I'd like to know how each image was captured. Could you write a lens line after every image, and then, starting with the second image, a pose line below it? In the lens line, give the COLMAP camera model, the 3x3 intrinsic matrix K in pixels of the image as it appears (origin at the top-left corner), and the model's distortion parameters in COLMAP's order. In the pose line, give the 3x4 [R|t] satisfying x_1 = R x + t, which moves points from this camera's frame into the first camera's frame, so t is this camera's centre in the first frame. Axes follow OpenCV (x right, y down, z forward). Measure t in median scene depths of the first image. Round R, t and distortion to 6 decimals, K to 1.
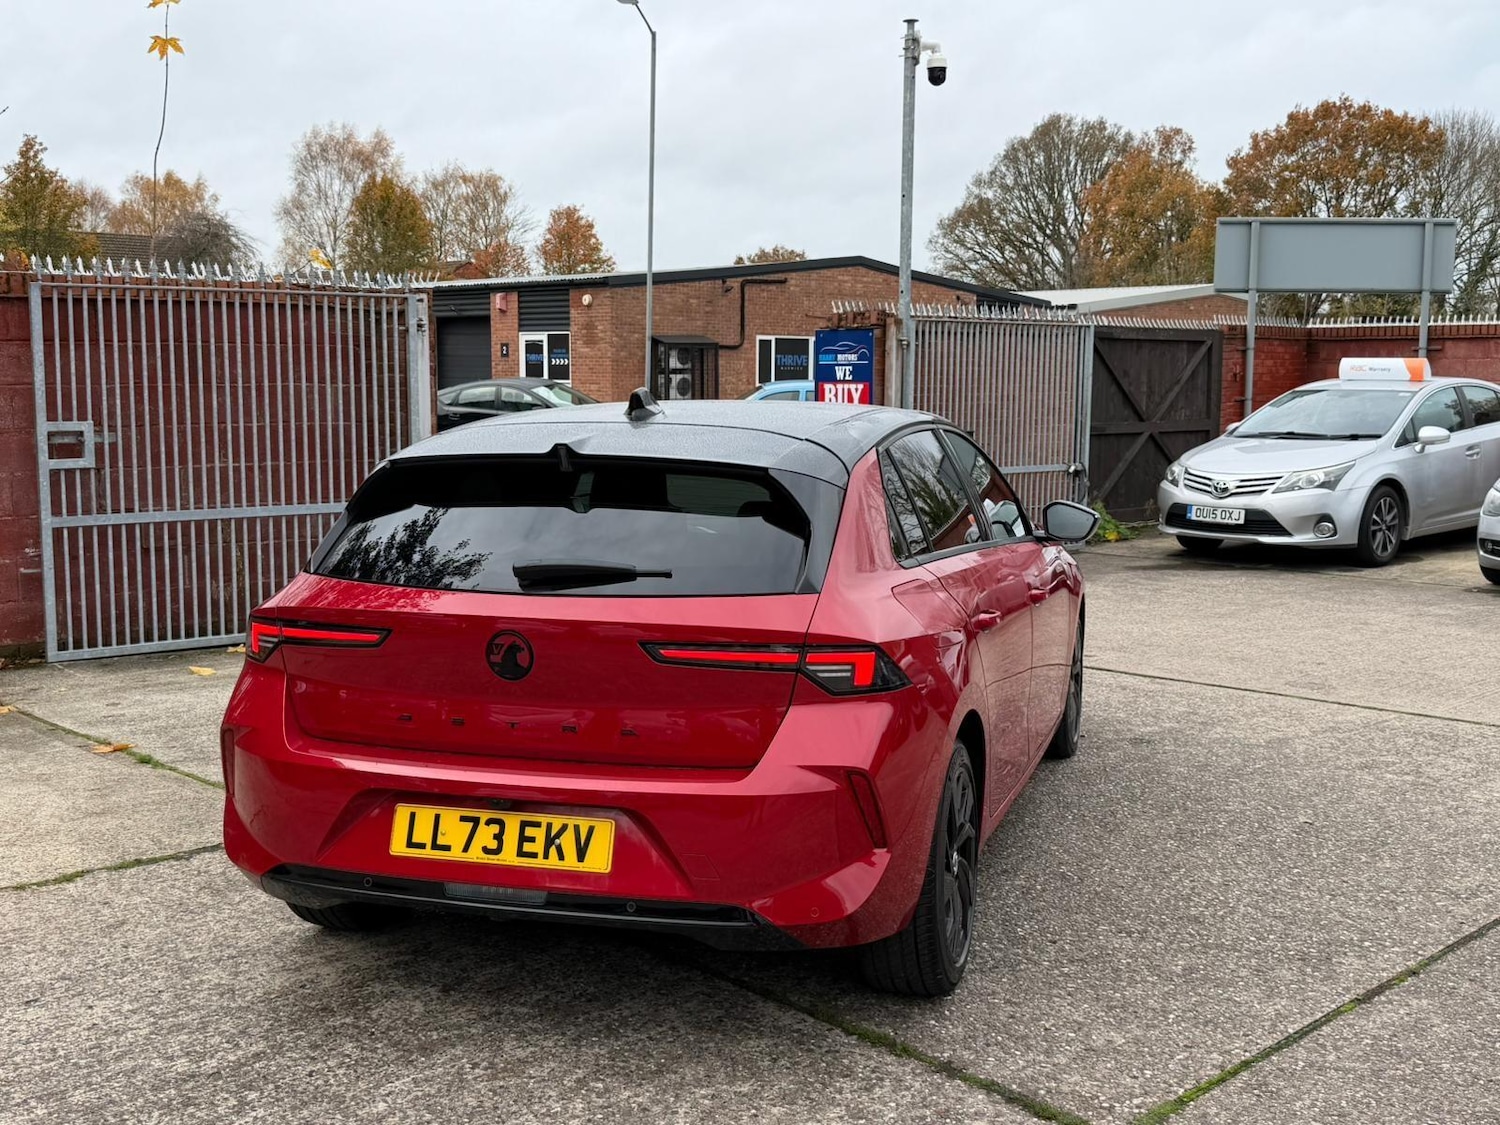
lens RADIAL K [[1598.1, 0, 757.3], [0, 1598.1, 561.3], [0, 0, 1]] dist [0.204290, -0.473156]
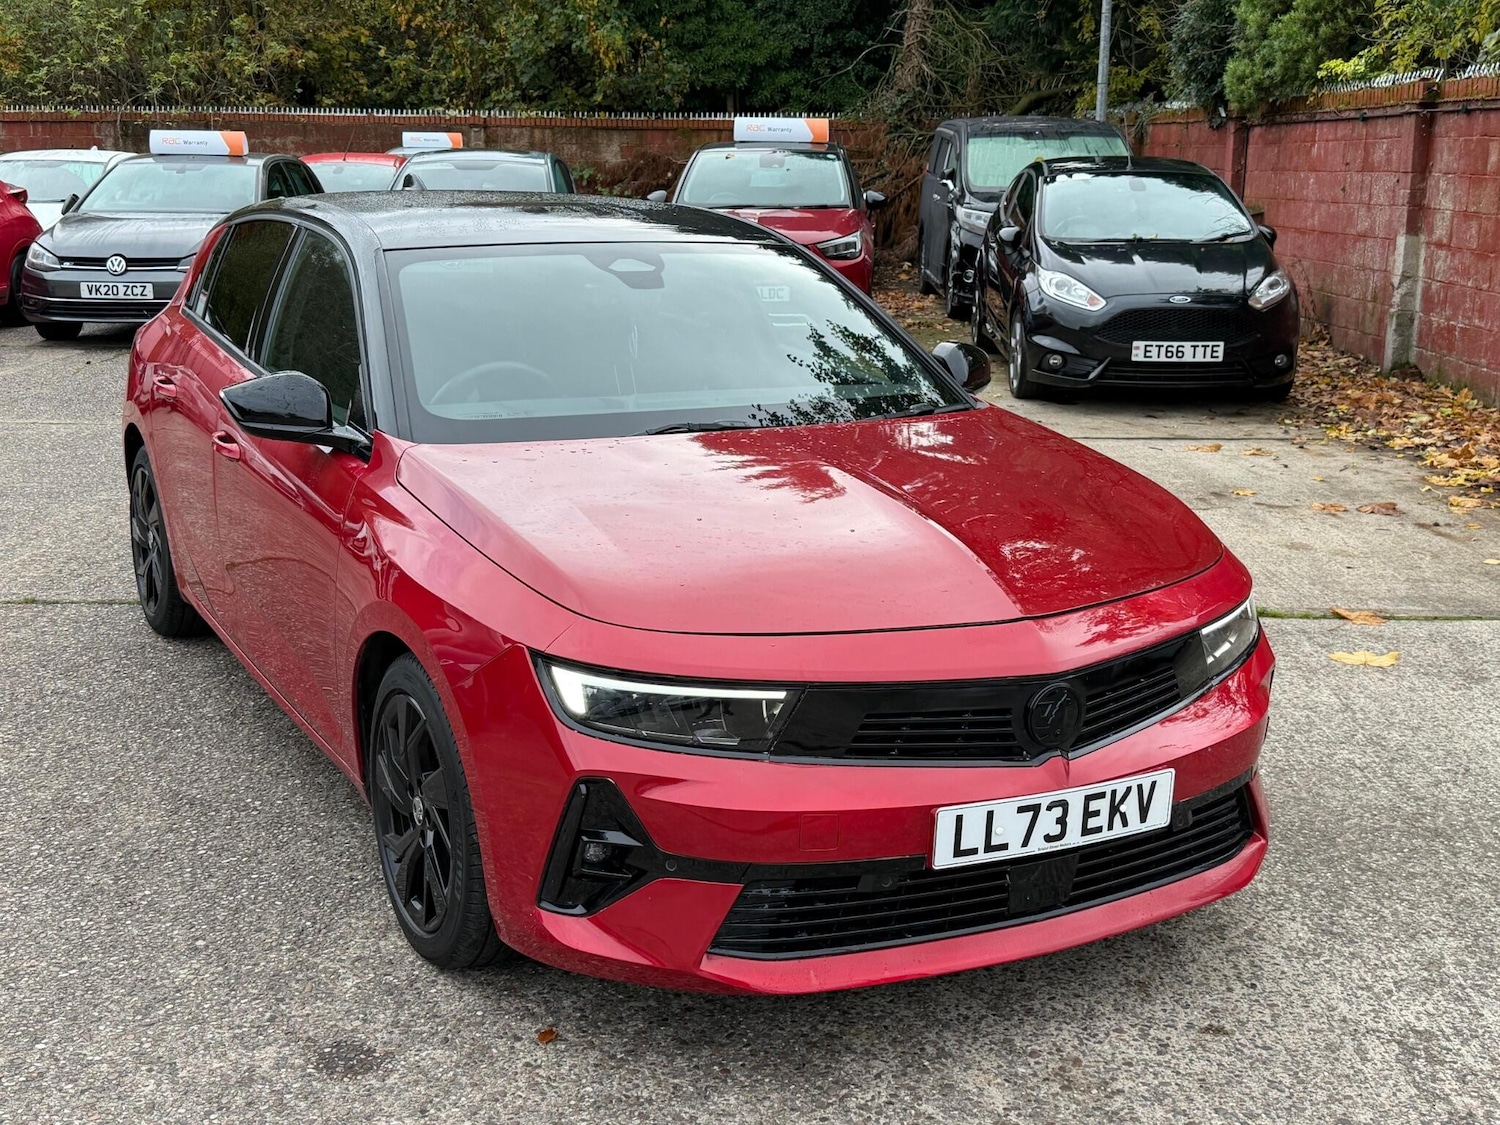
lens RADIAL K [[1786.8, 0, 750.1], [0, 1786.8, 561.1], [0, 0, 1]] dist [0.216834, -0.527345]
pose [[-0.700385, 0.148177, -0.698215, 0.380820], [-0.091957, 0.951329, 0.294136, -0.128527], [0.707817, 0.270214, -0.652671, 1.082807]]
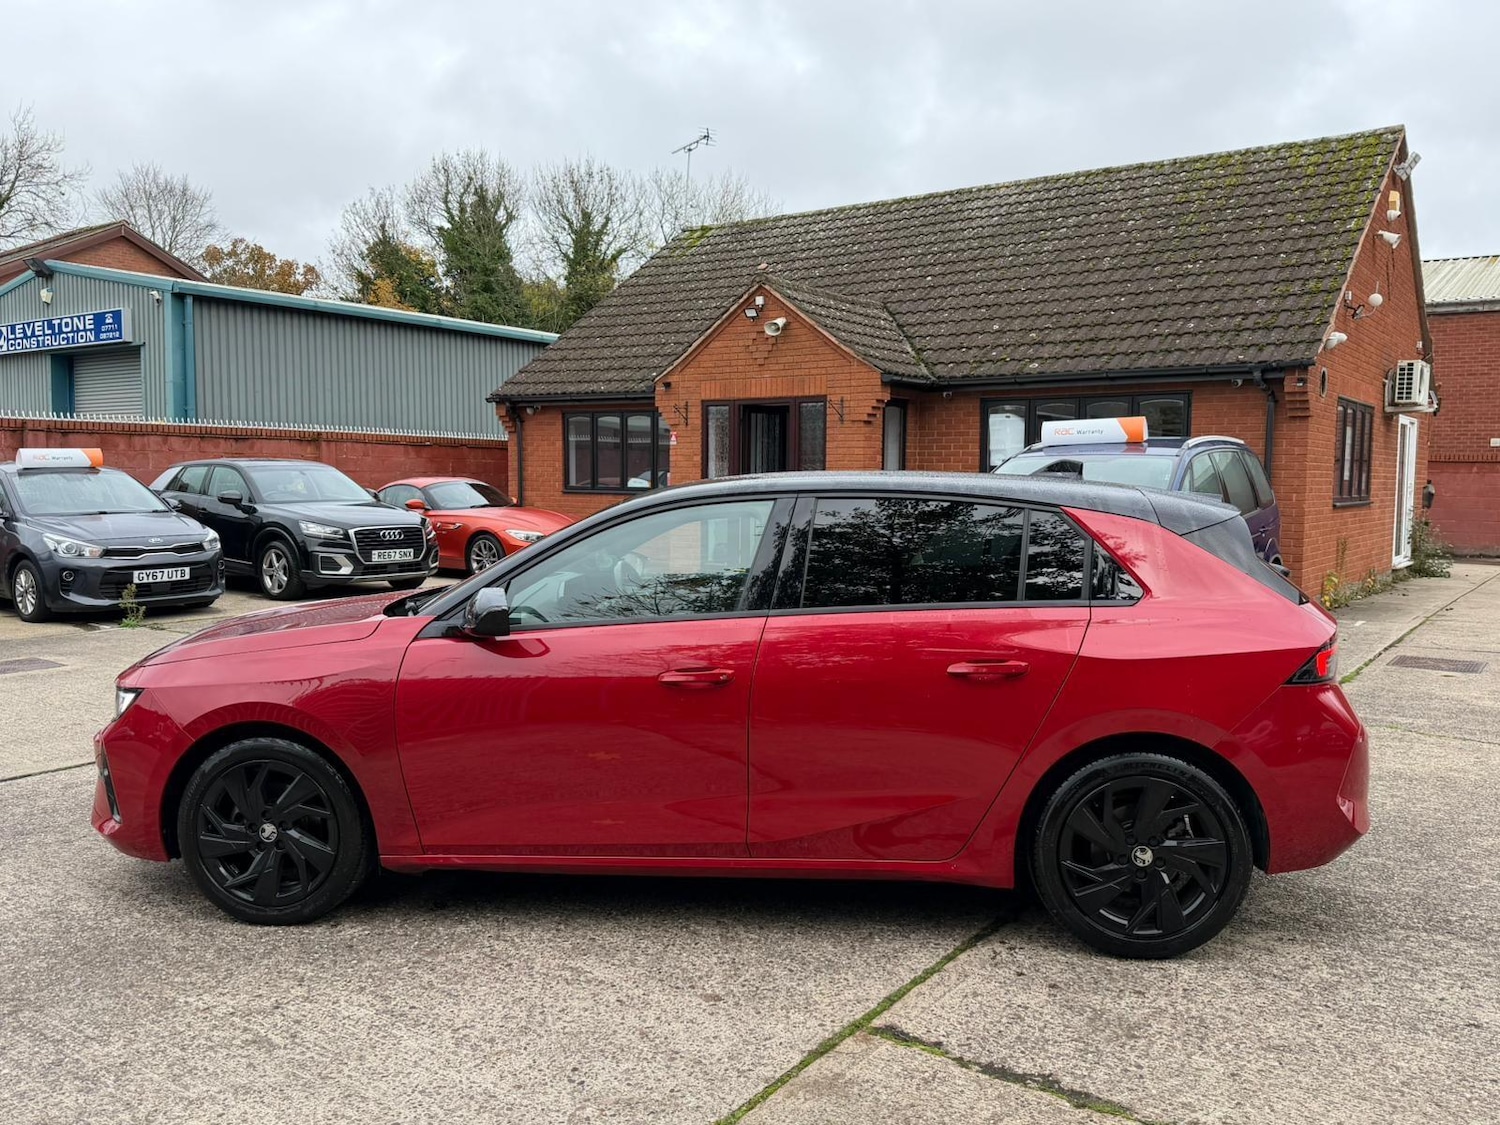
lens RADIAL K [[1213.7, 0, 749.0], [0, 1213.7, 564.3], [0, 0, 1]] dist [0.075602, -0.135583]
pose [[-0.174255, -0.079670, 0.981472, -0.517654], [0.105885, 0.989426, 0.099115, -0.074709], [-0.978991, 0.121194, -0.163977, 0.716105]]
